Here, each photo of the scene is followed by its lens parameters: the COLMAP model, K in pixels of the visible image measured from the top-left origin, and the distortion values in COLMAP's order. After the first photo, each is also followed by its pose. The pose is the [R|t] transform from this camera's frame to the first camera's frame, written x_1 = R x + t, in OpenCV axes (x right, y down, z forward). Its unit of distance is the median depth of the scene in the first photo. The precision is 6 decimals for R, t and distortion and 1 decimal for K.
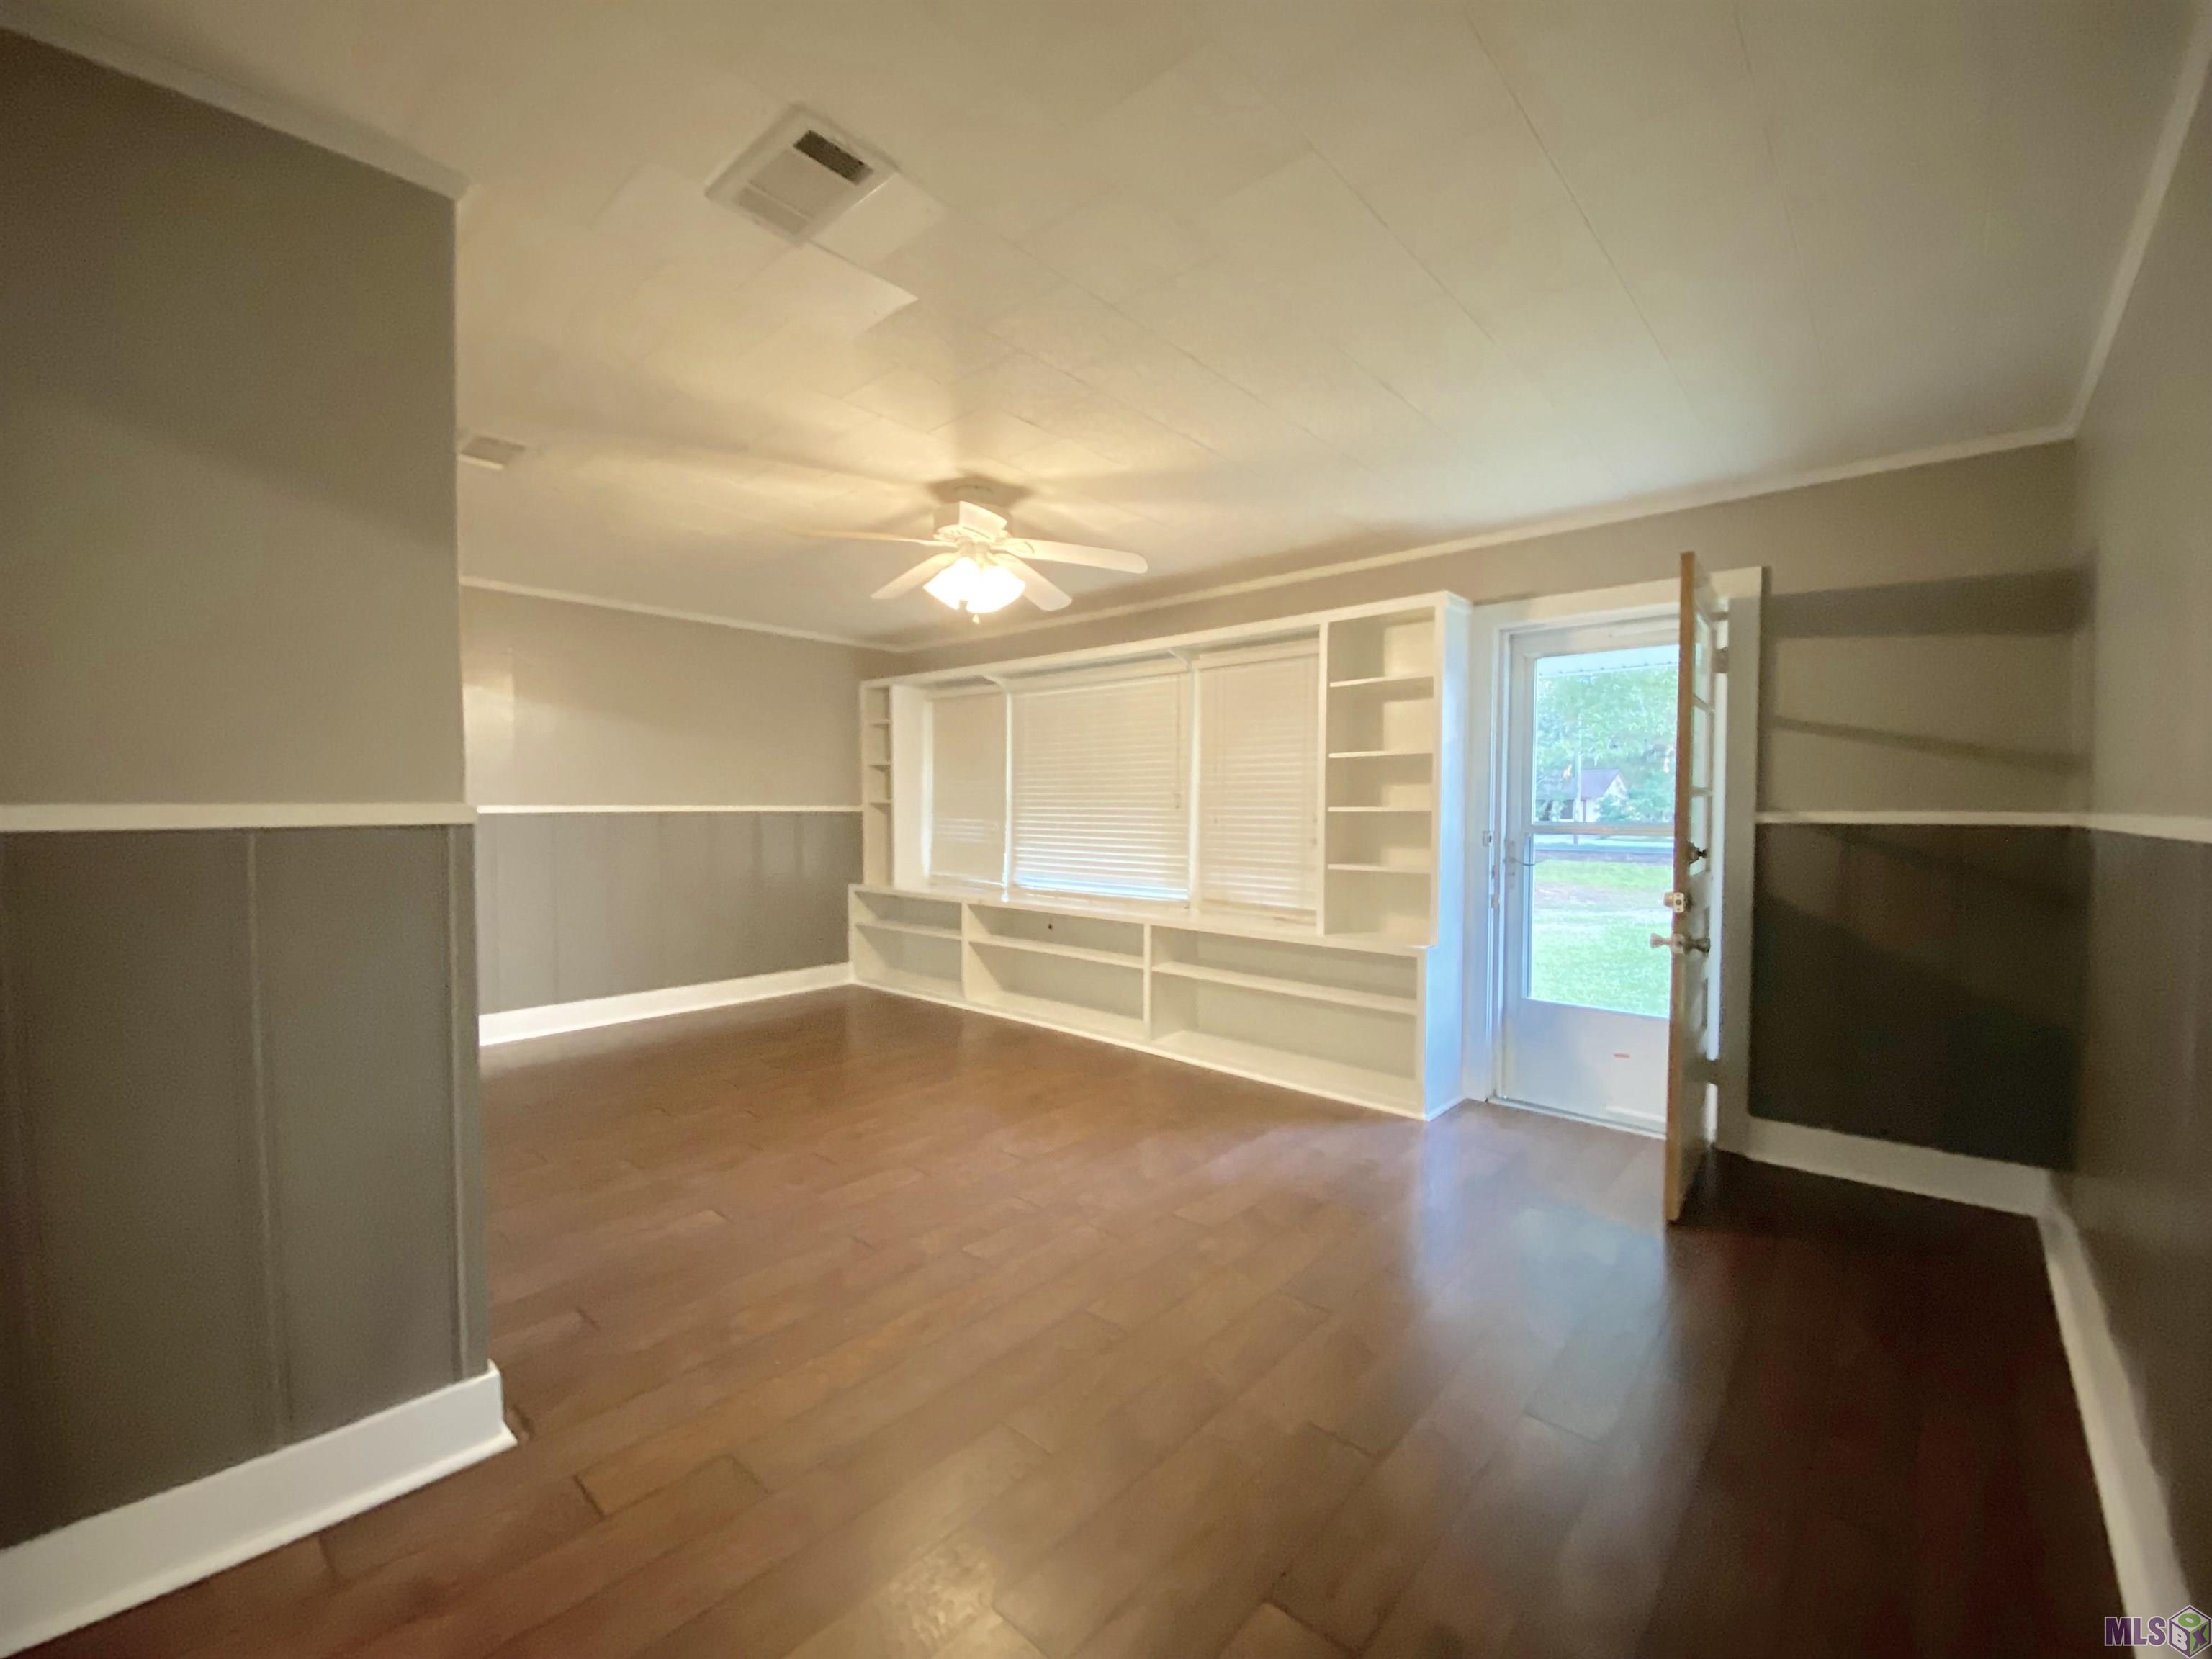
lens RADIAL K [[899.0, 0, 1108.2], [0, 899.0, 833.8], [0, 0, 1]] dist [-0.009192, -0.009032]
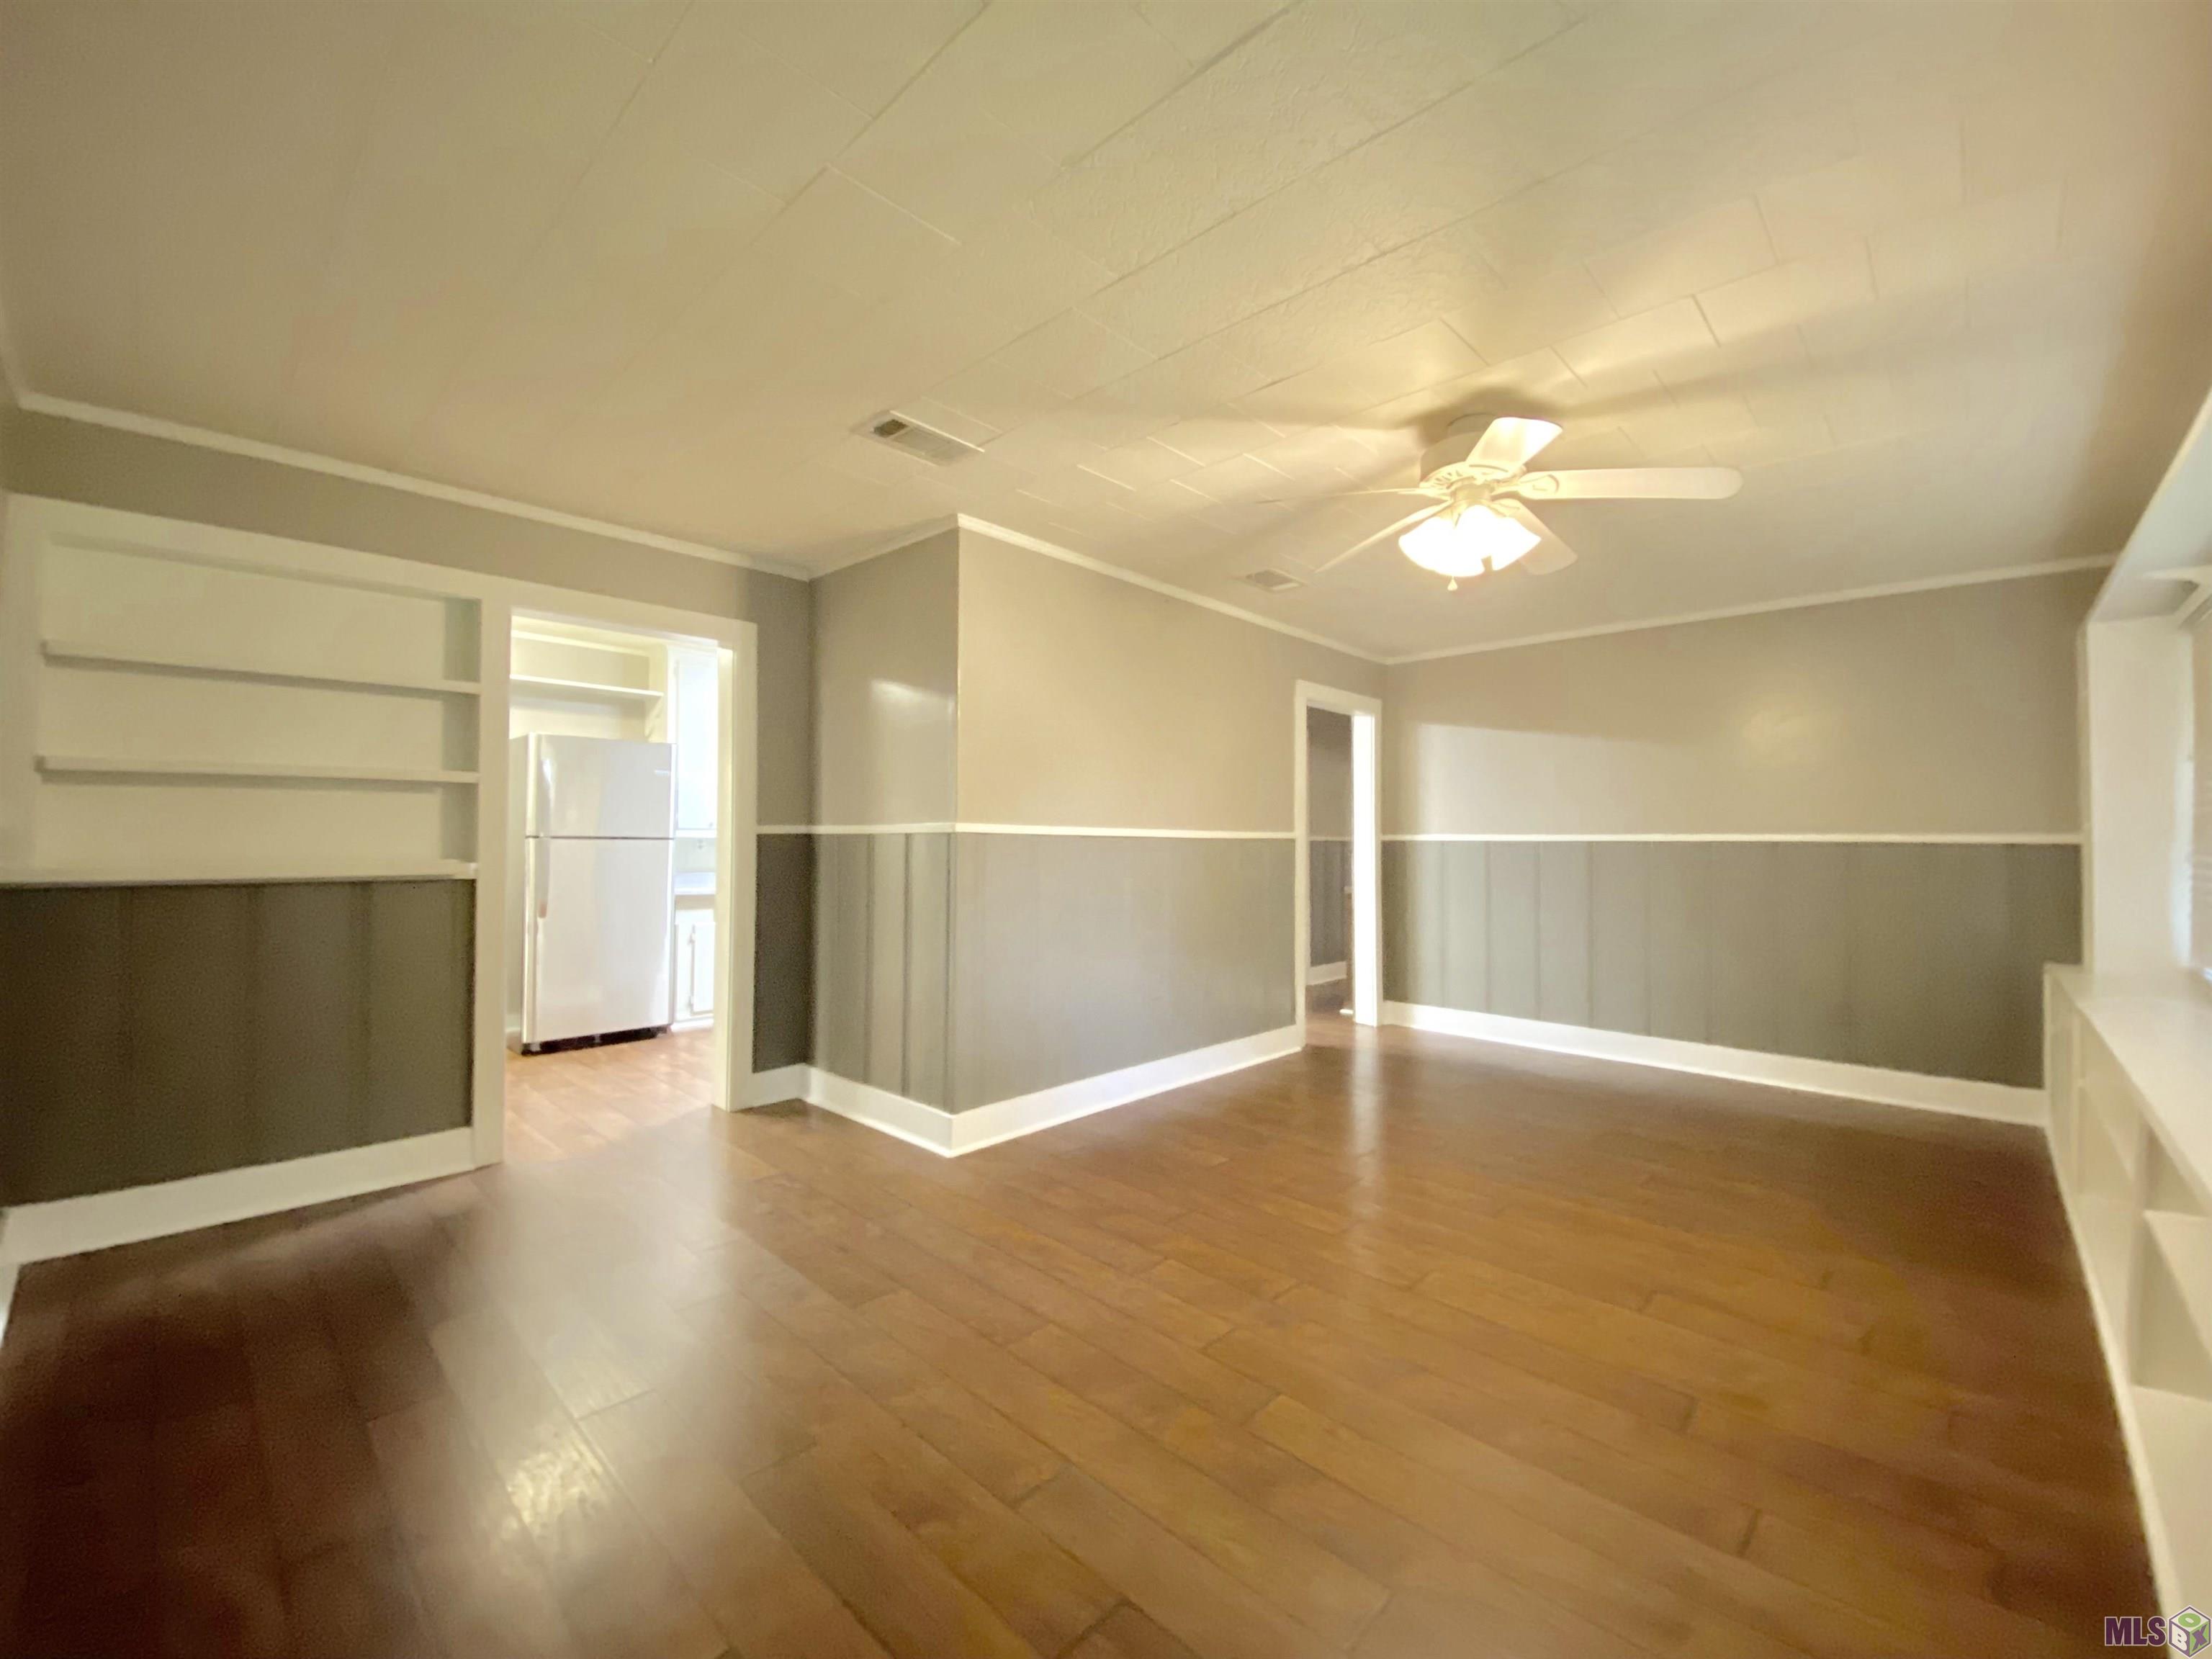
lens RADIAL K [[899.0, 0, 1107.5], [0, 899.0, 826.6], [0, 0, 1]] dist [-0.009192, -0.009032]
pose [[-0.047471, -0.019196, -0.998688, 0.655862], [-0.041512, 0.998989, -0.017229, 0.000635], [0.998010, 0.040640, -0.048220, 0.740473]]
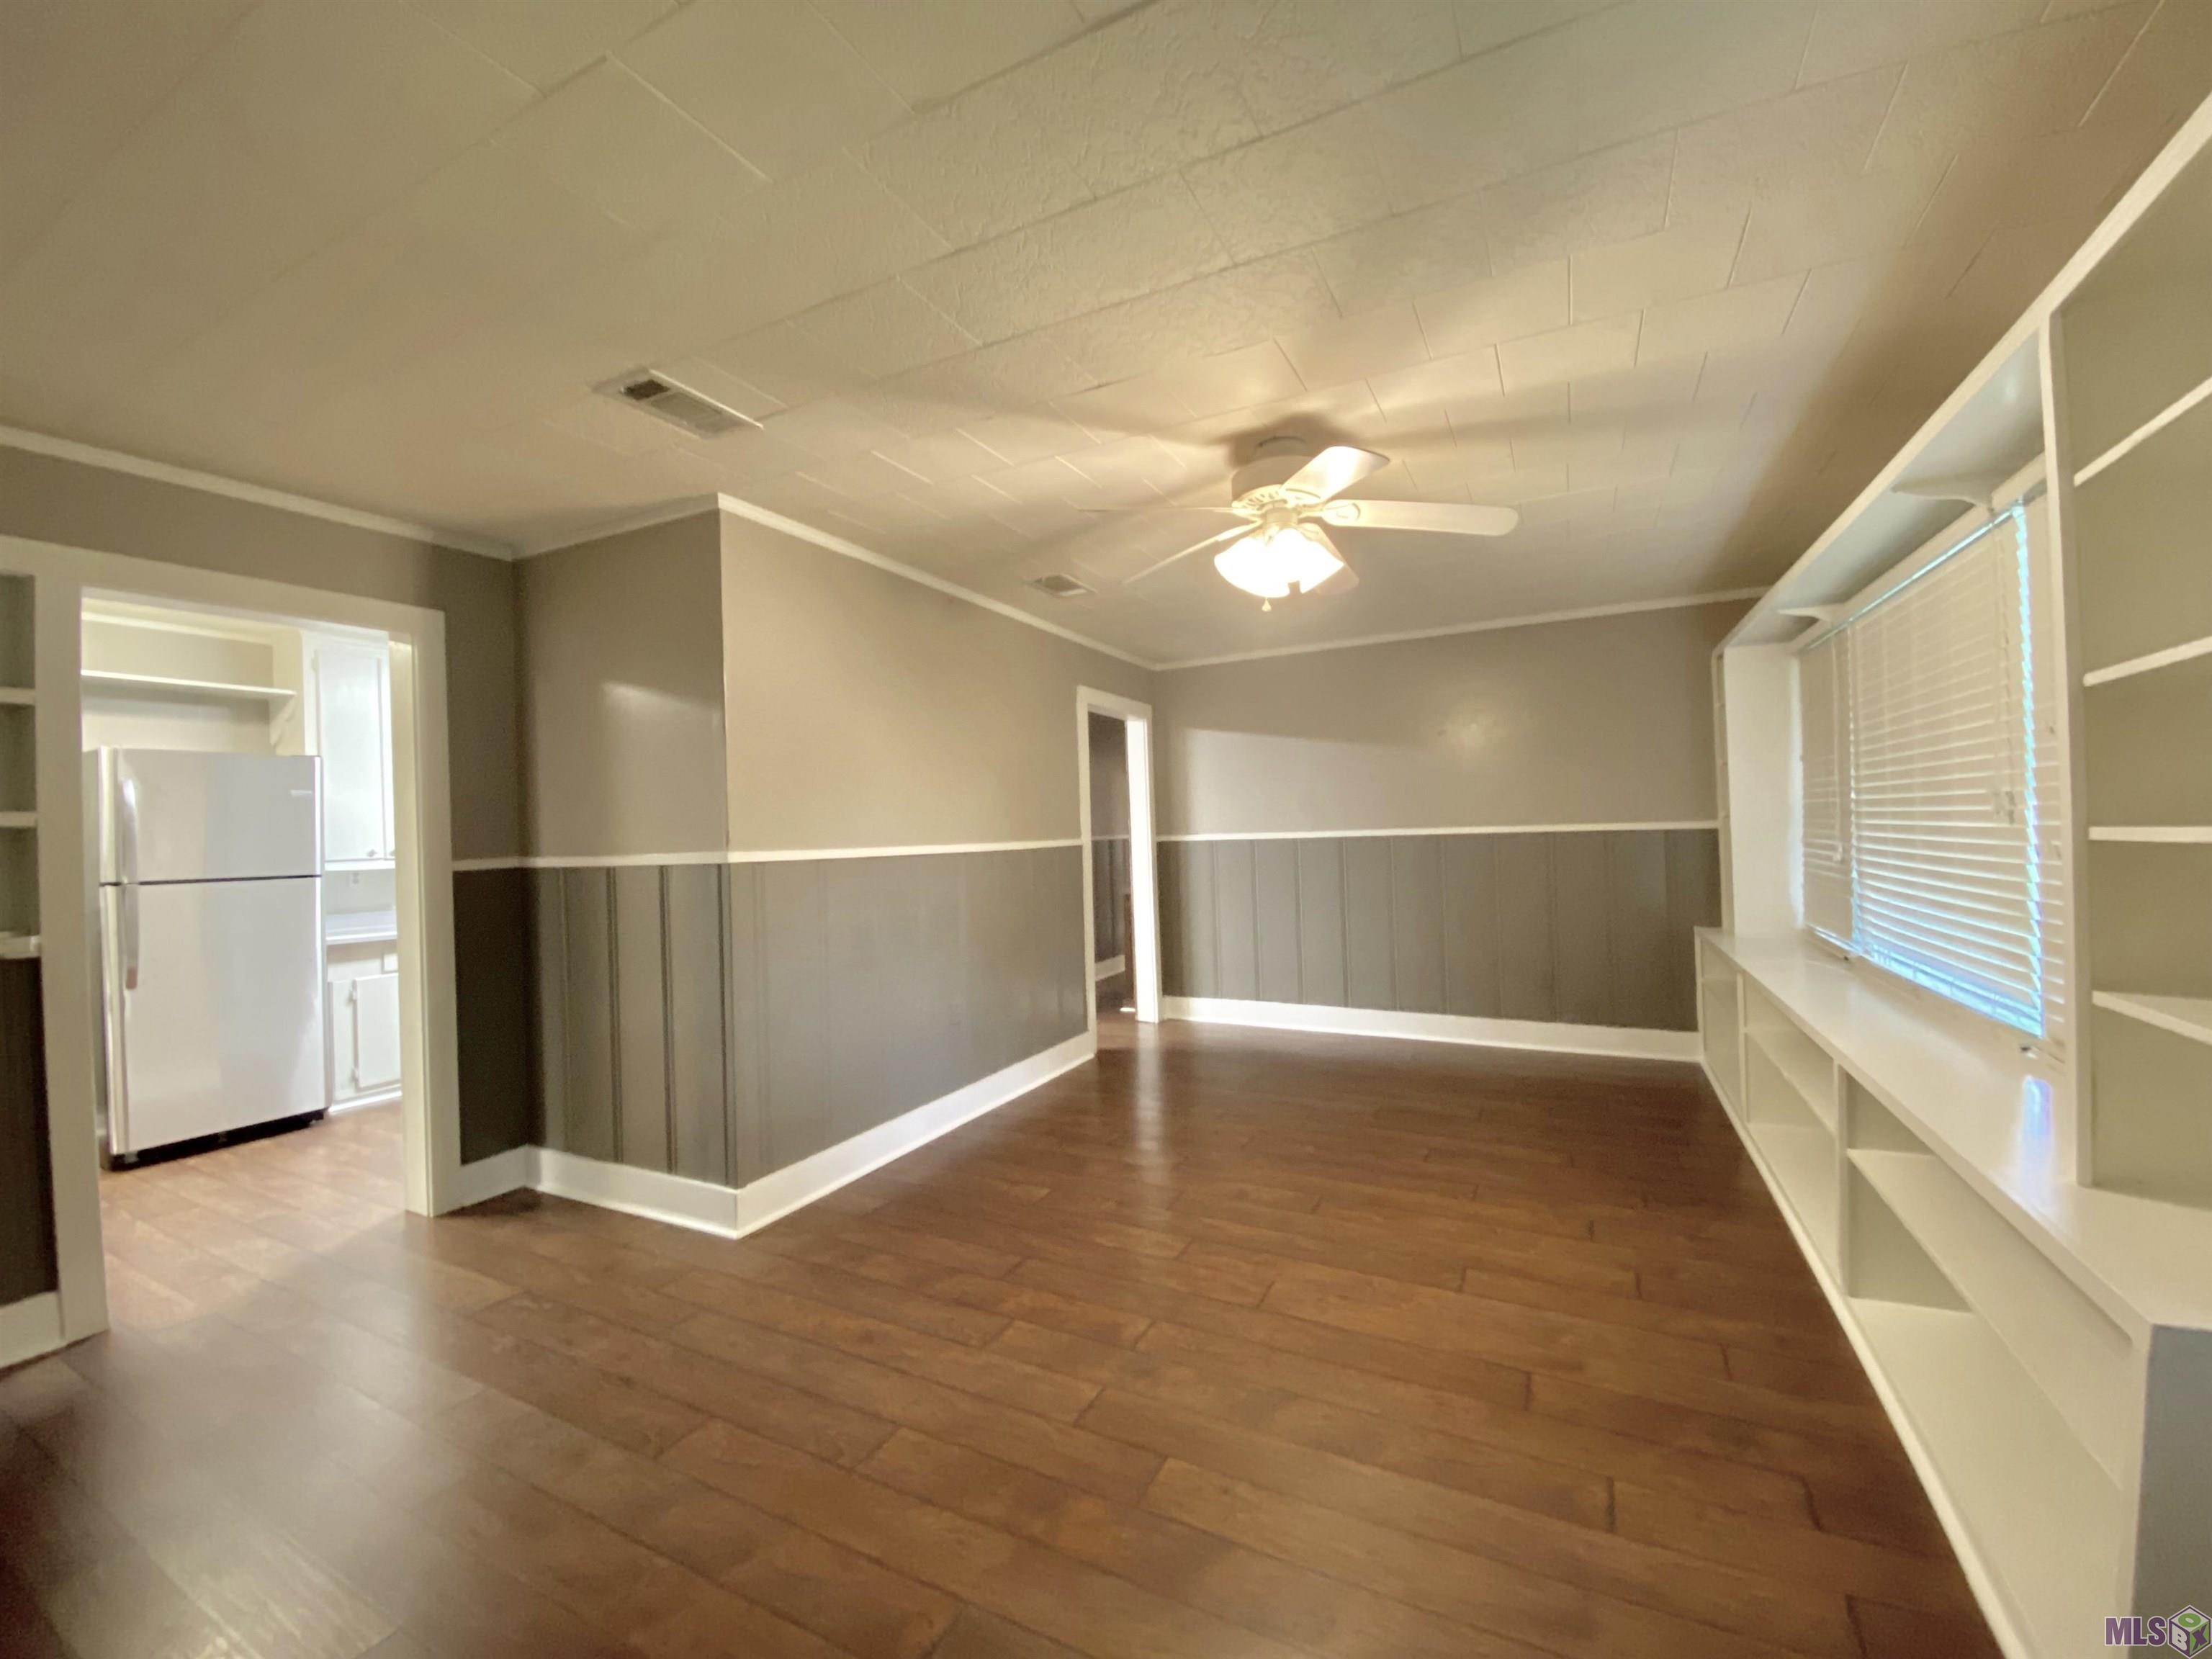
lens RADIAL K [[899.0, 0, 1115.4], [0, 899.0, 826.0], [0, 0, 1]] dist [-0.009192, -0.009032]
pose [[0.249458, -0.013972, -0.968285, 0.595481], [-0.003525, 0.999876, -0.015336, -0.028520], [0.968379, 0.007239, 0.249378, 0.667315]]
